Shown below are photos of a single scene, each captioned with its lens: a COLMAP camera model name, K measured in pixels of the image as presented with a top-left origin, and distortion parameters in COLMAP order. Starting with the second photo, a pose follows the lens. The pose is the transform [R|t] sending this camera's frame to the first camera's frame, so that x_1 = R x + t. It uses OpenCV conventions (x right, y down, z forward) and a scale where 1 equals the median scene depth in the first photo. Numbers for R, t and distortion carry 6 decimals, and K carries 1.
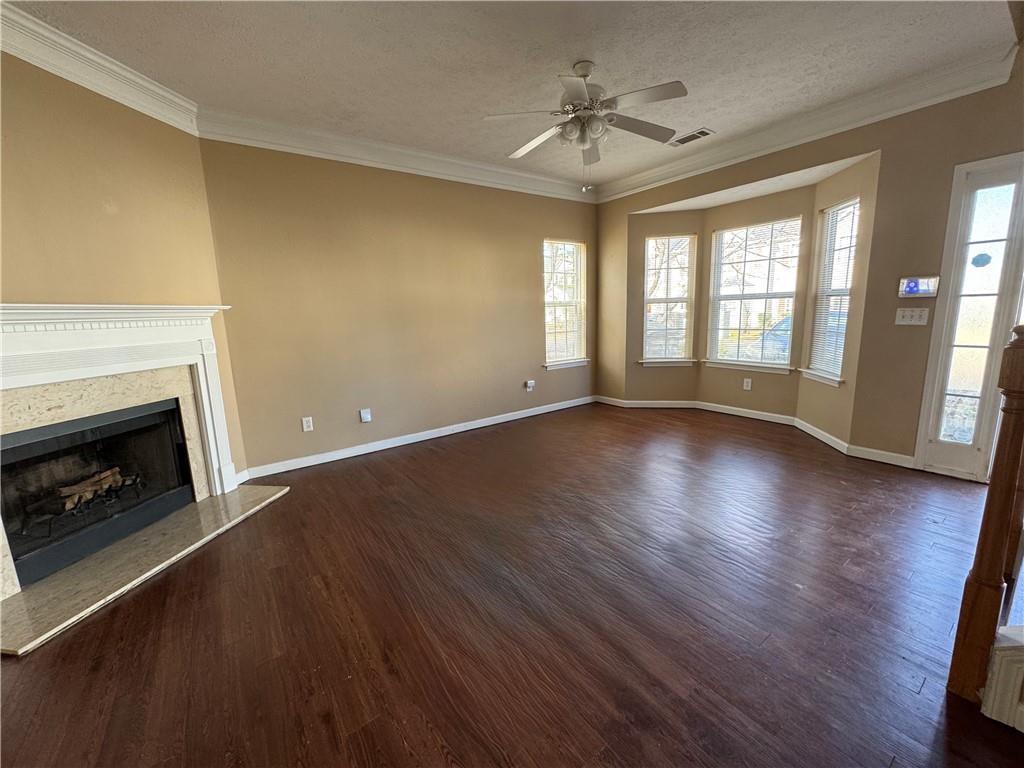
lens RADIAL K [[407.7, 0, 512.0], [0, 407.7, 384.0], [0, 0, 1]] dist [0.000362, 0.000262]
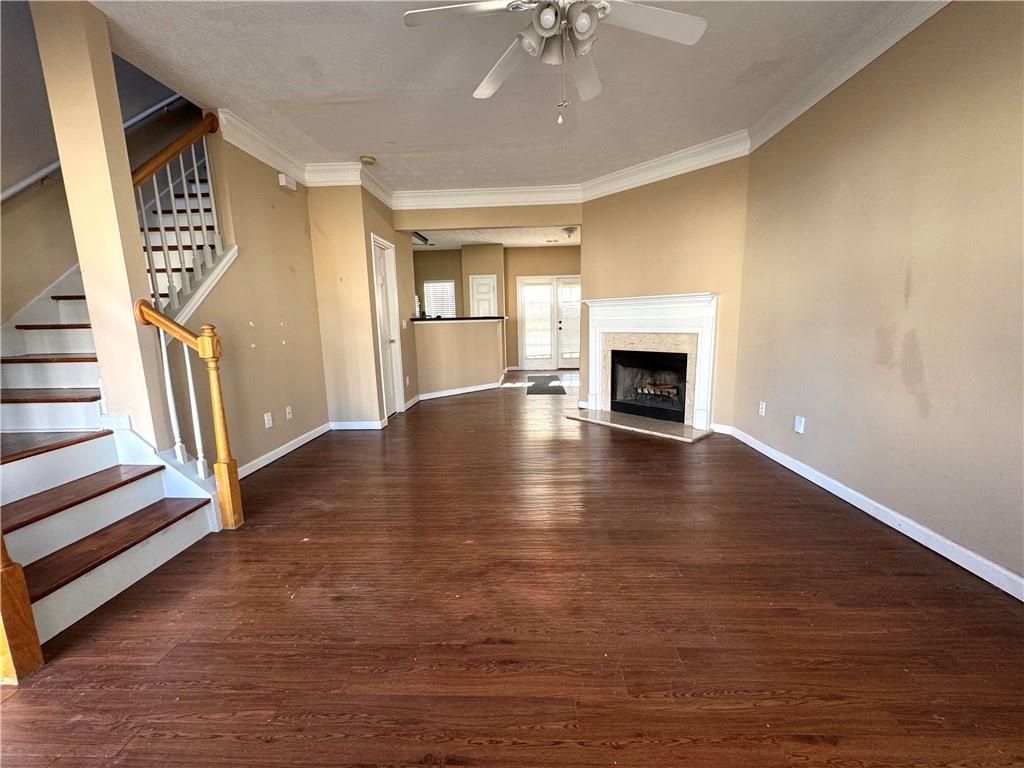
lens RADIAL K [[407.7, 0, 512.0], [0, 407.7, 384.0], [0, 0, 1]] dist [0.000362, 0.000262]
pose [[-0.619933, 0.171926, -0.765588, 0.522783], [-0.091961, 0.953056, 0.288490, -0.159034], [0.779248, 0.249249, -0.575020, 0.920360]]
